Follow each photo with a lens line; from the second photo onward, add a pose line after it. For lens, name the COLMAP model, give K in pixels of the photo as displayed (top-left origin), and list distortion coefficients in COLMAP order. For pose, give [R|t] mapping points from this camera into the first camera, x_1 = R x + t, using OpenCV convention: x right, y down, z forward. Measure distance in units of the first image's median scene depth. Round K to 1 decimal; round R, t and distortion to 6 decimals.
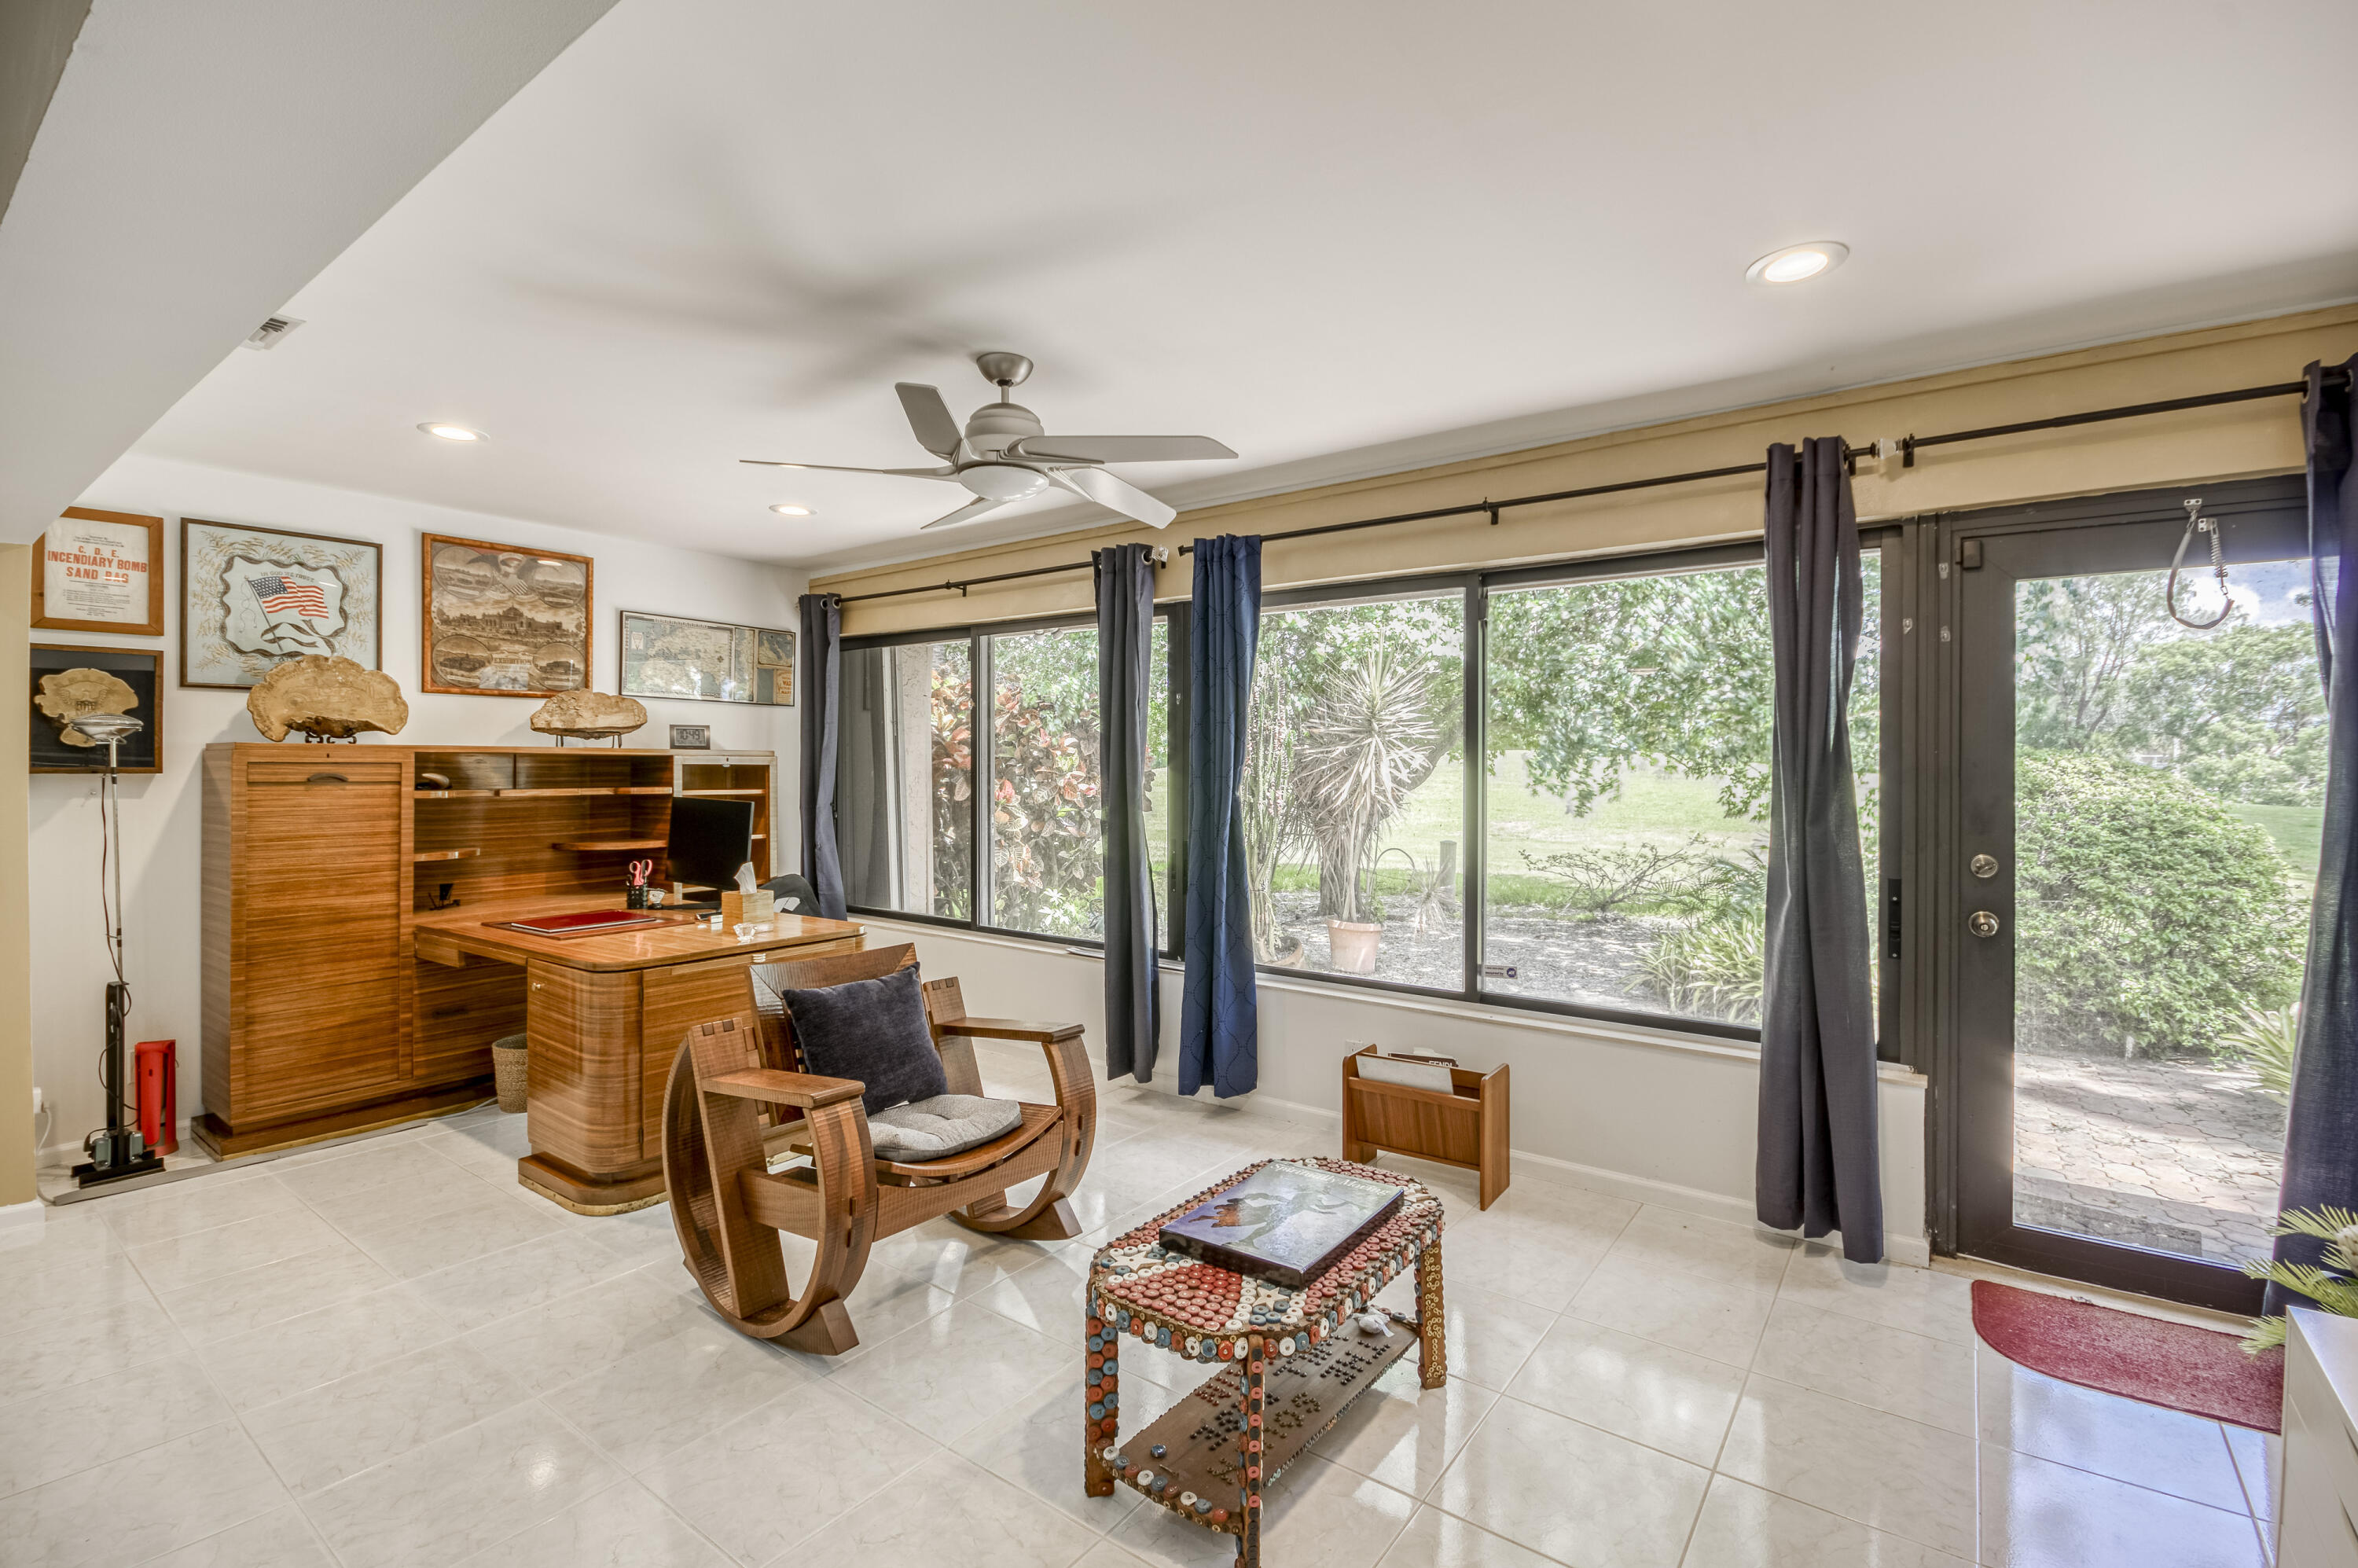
lens RADIAL K [[1053.6, 0, 1174.8], [0, 1053.6, 780.7], [0, 0, 1]] dist [-0.003878, -0.000181]
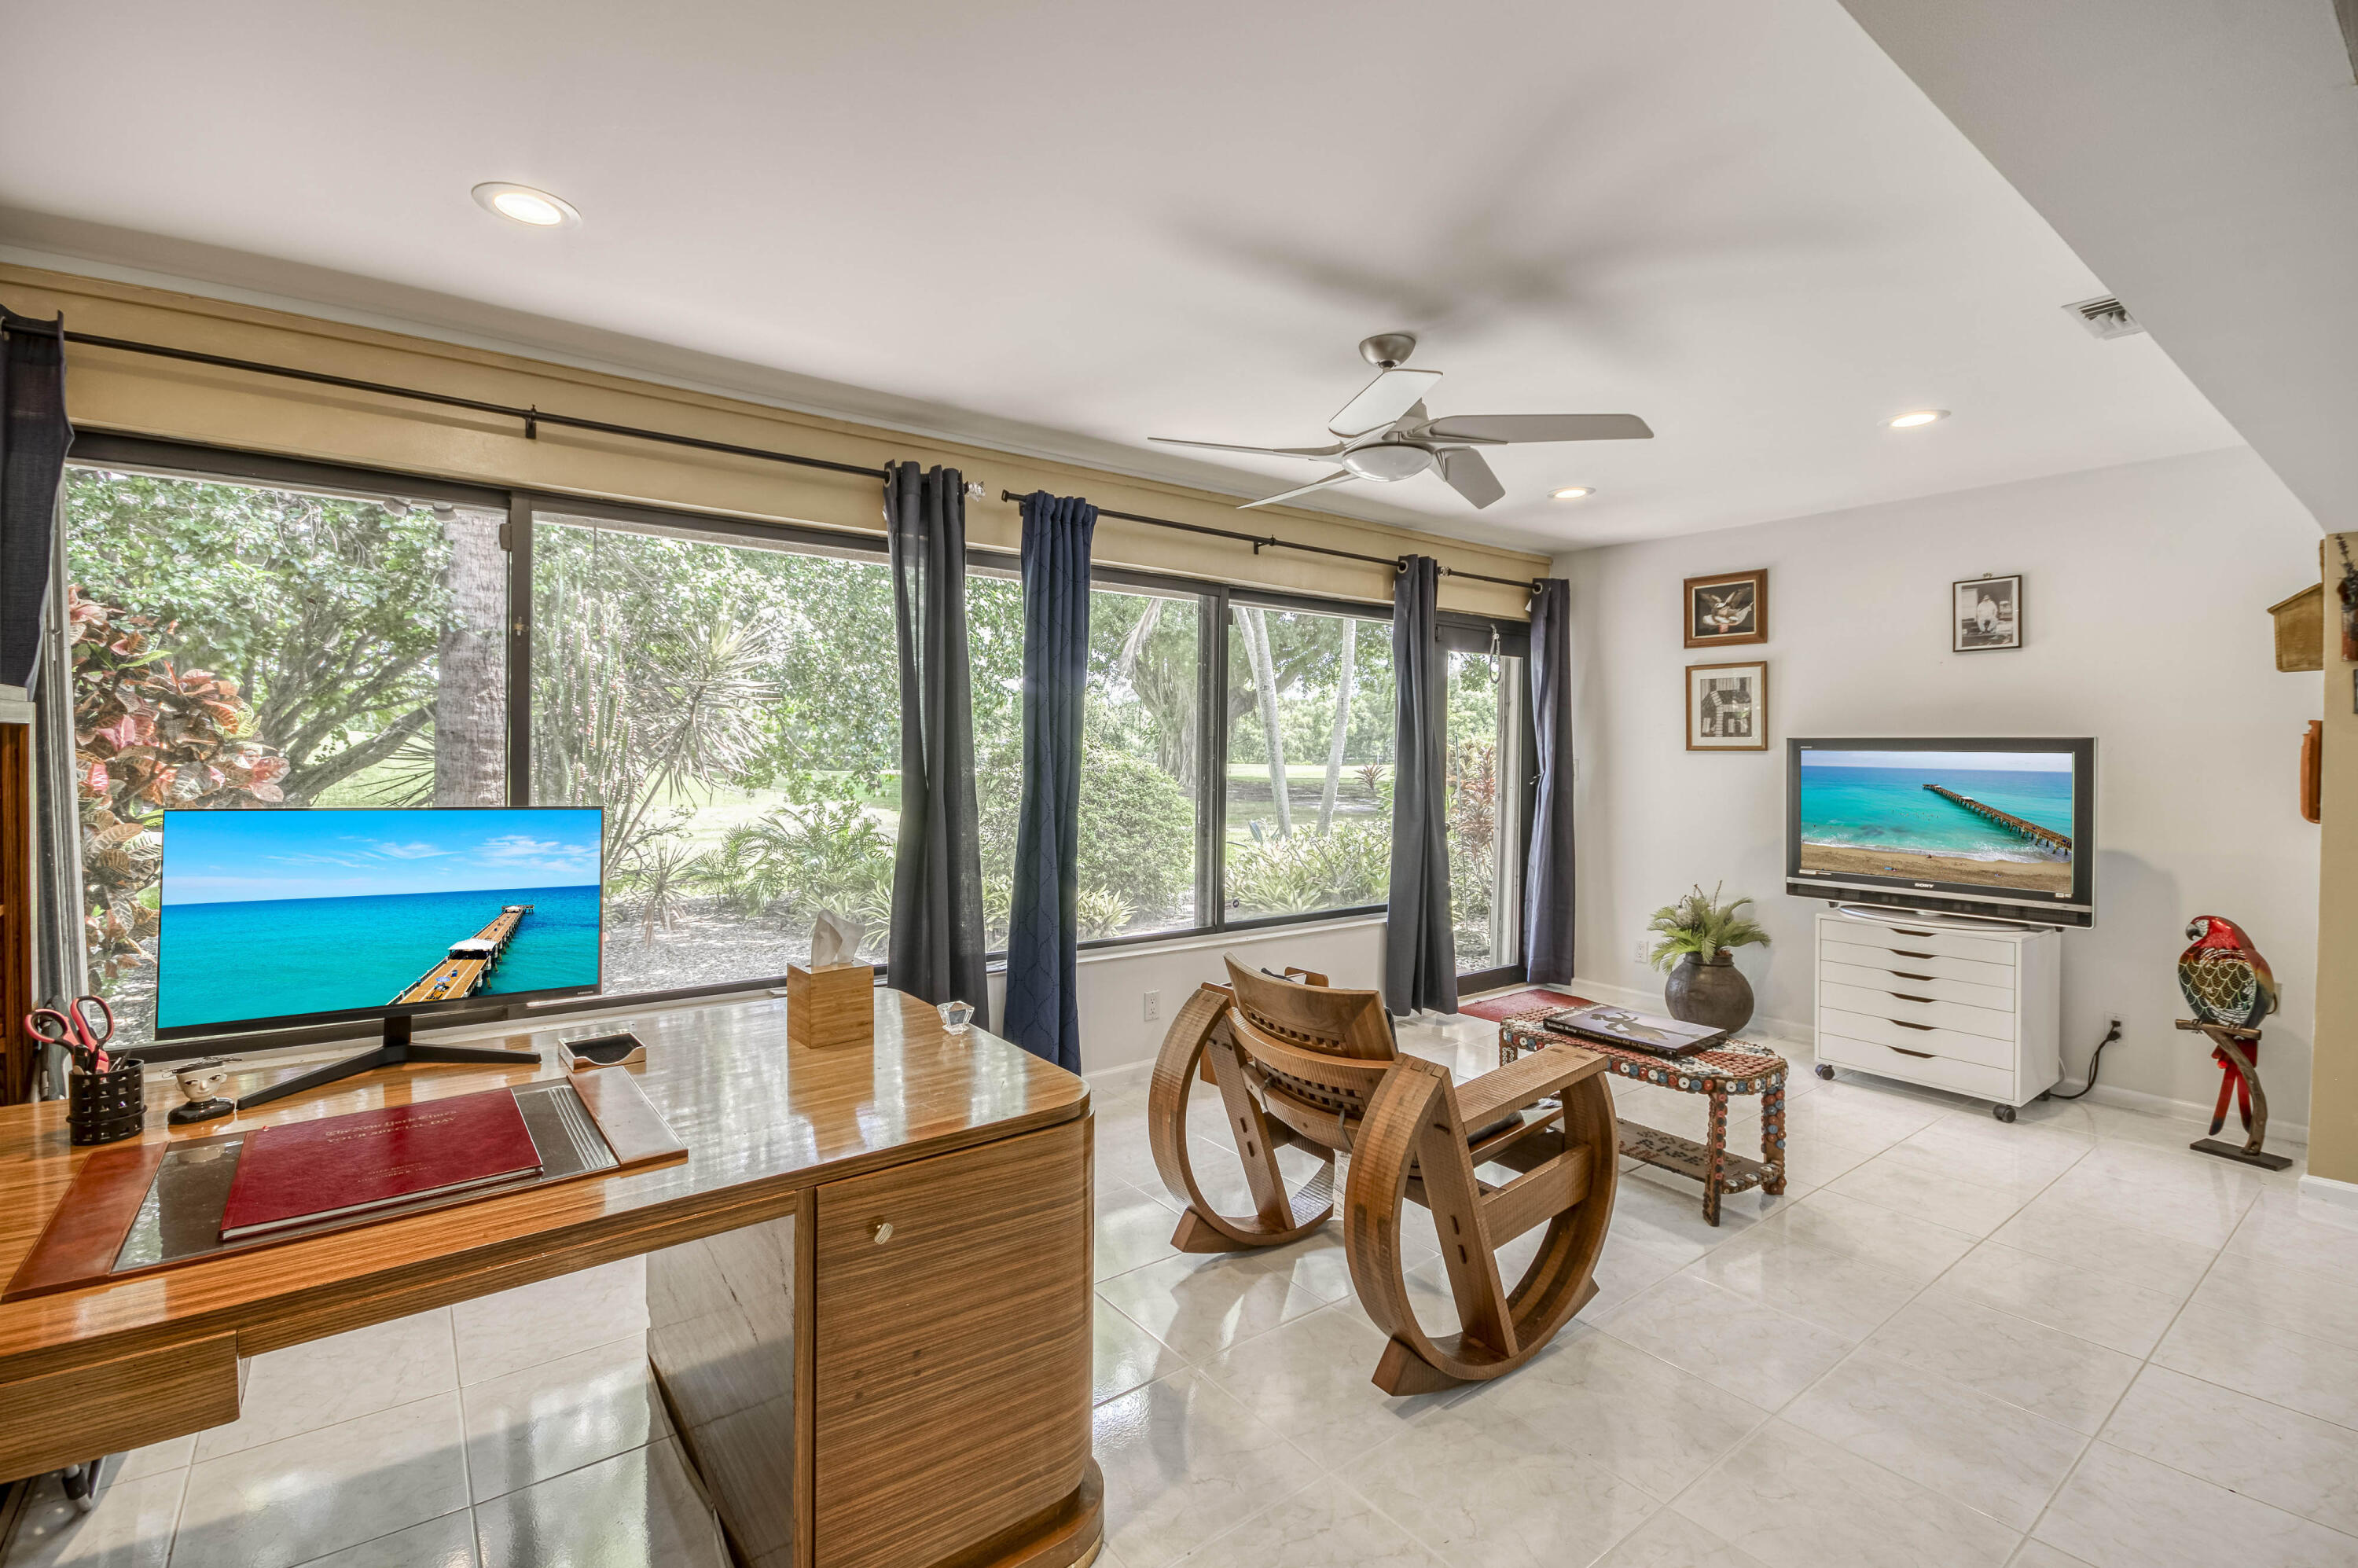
lens RADIAL K [[1053.6, 0, 1174.7], [0, 1053.6, 764.1], [0, 0, 1]] dist [-0.003878, -0.000181]
pose [[0.279612, -0.021604, 0.959870, -0.836207], [-0.003053, 0.999722, 0.023390, -0.015925], [-0.960108, -0.009471, 0.279468, 0.642283]]
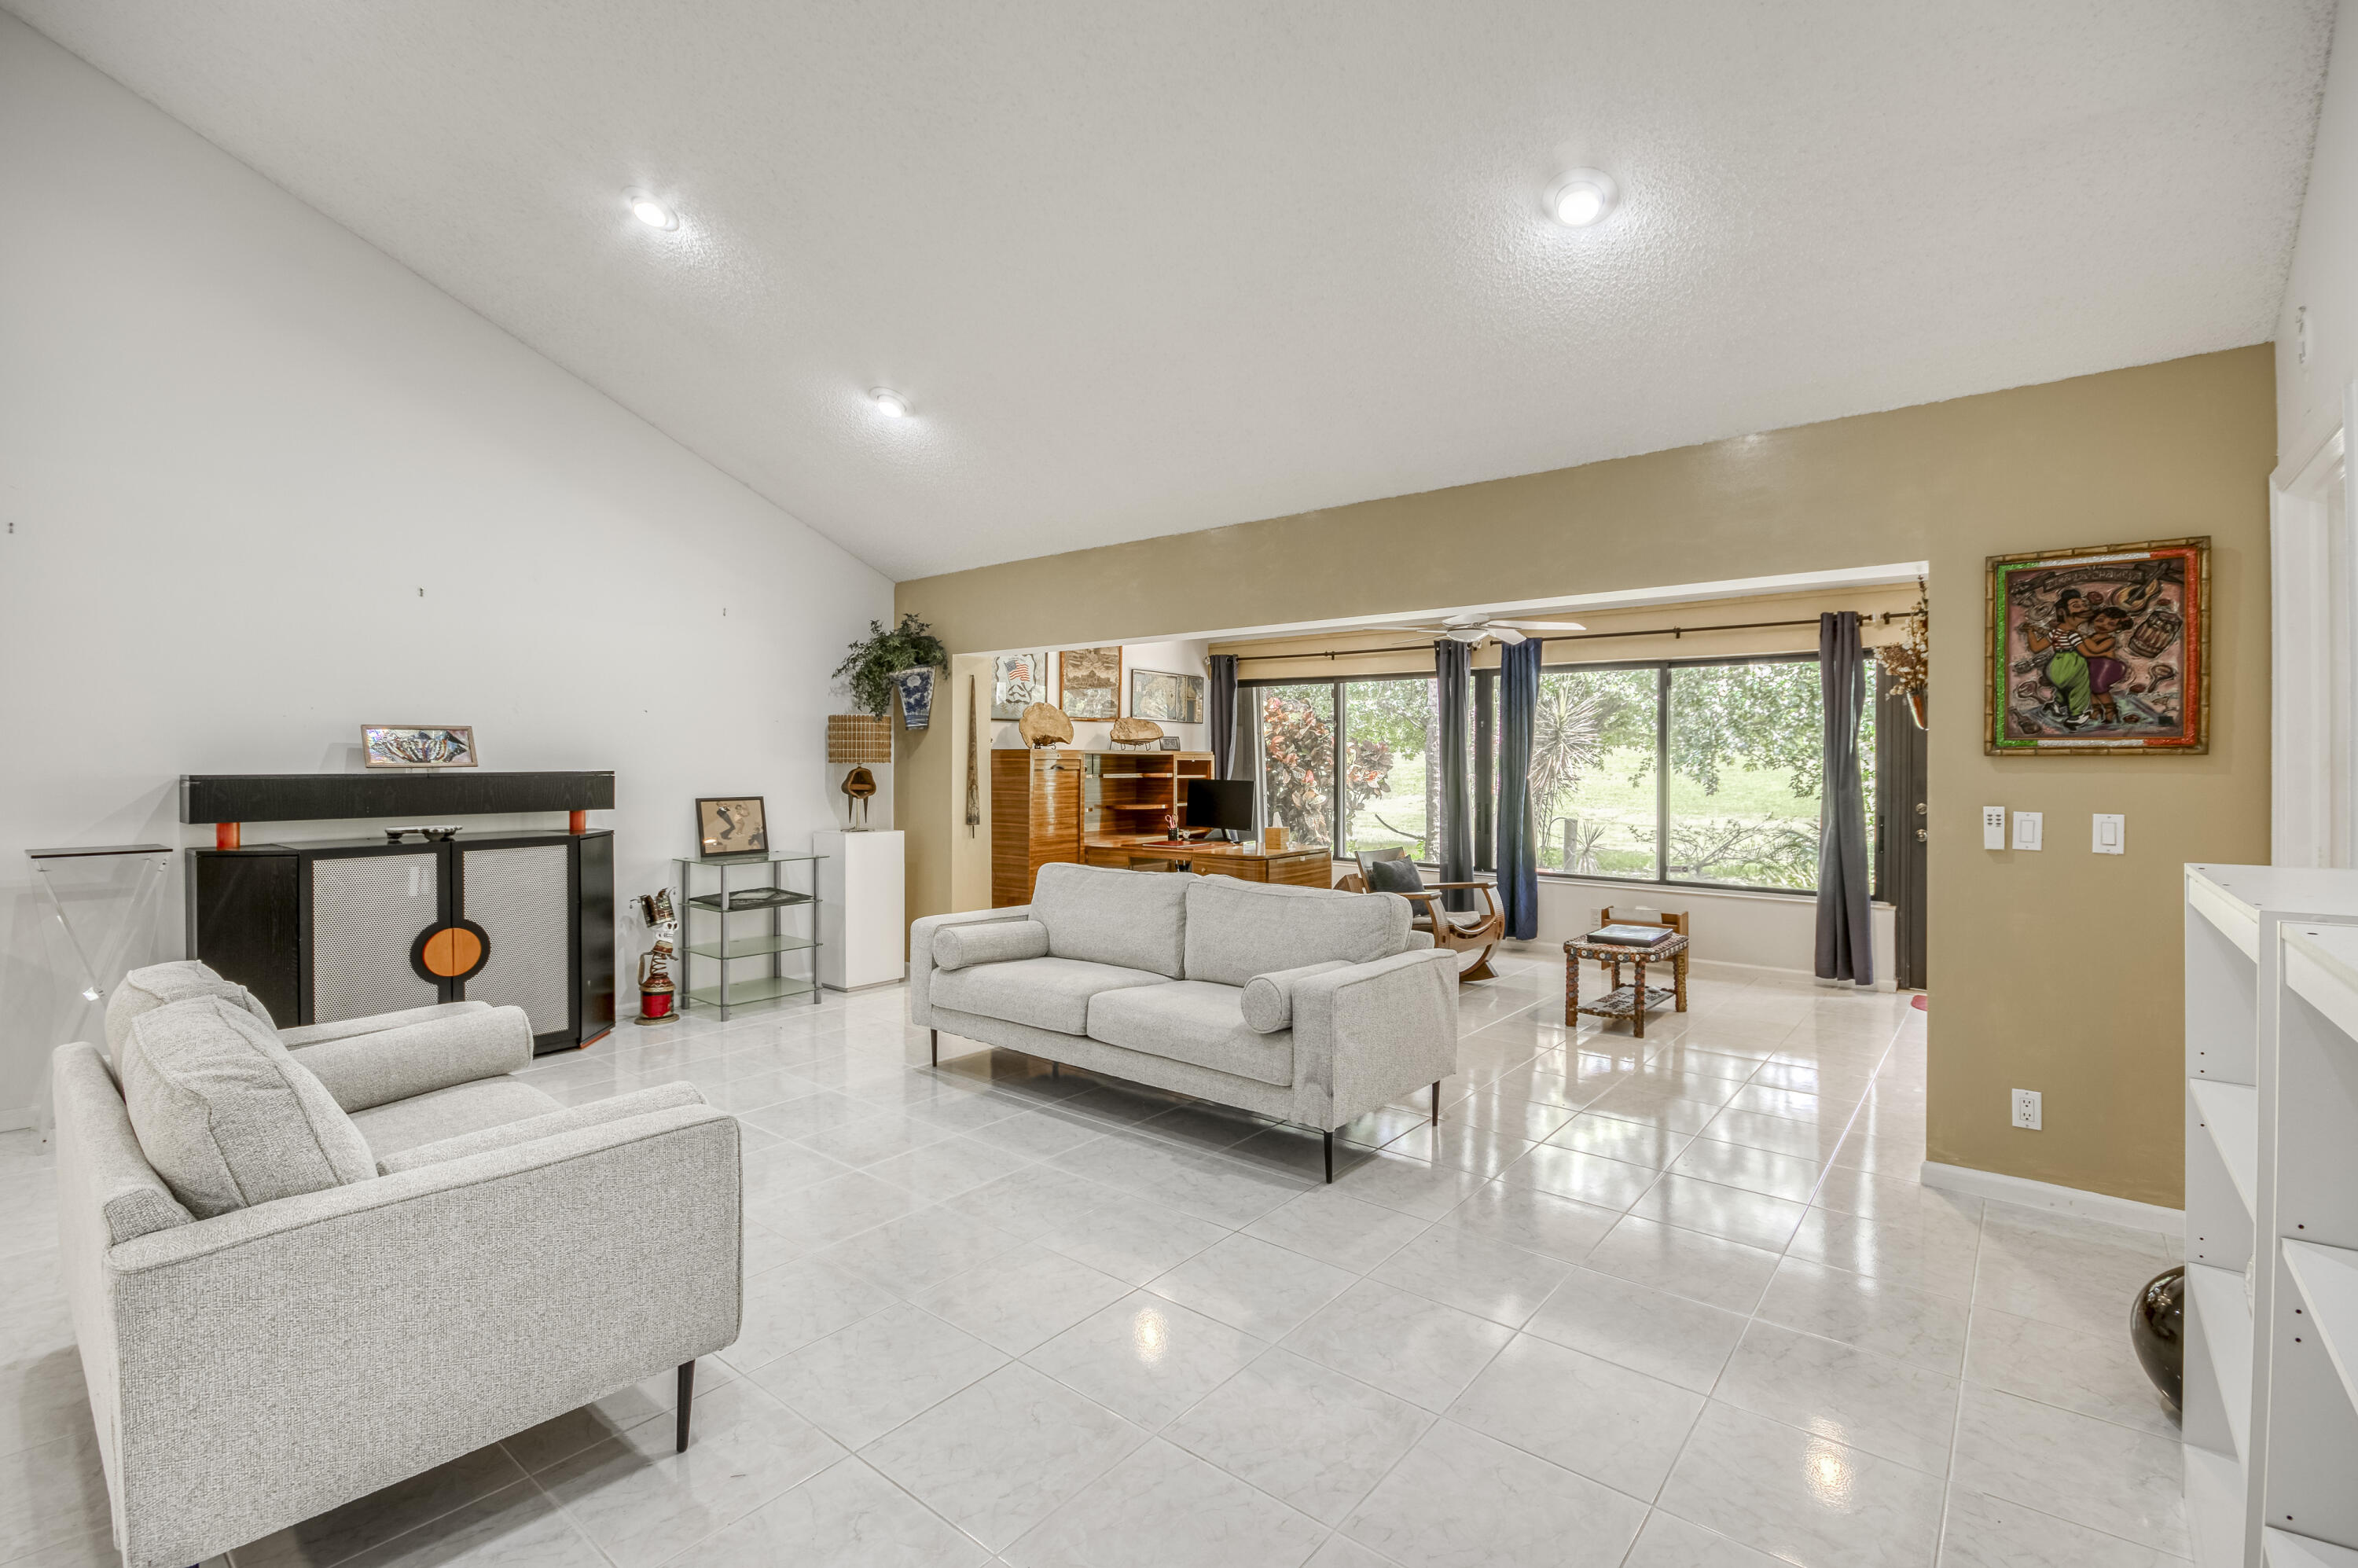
lens RADIAL K [[1053.6, 0, 1180.5], [0, 1053.6, 771.0], [0, 0, 1]] dist [-0.003878, -0.000181]
pose [[0.999142, 0.002320, -0.041358, -0.467261], [-0.002385, 0.999996, -0.001511, 0.006174], [0.041354, 0.001608, 0.999143, -0.859086]]
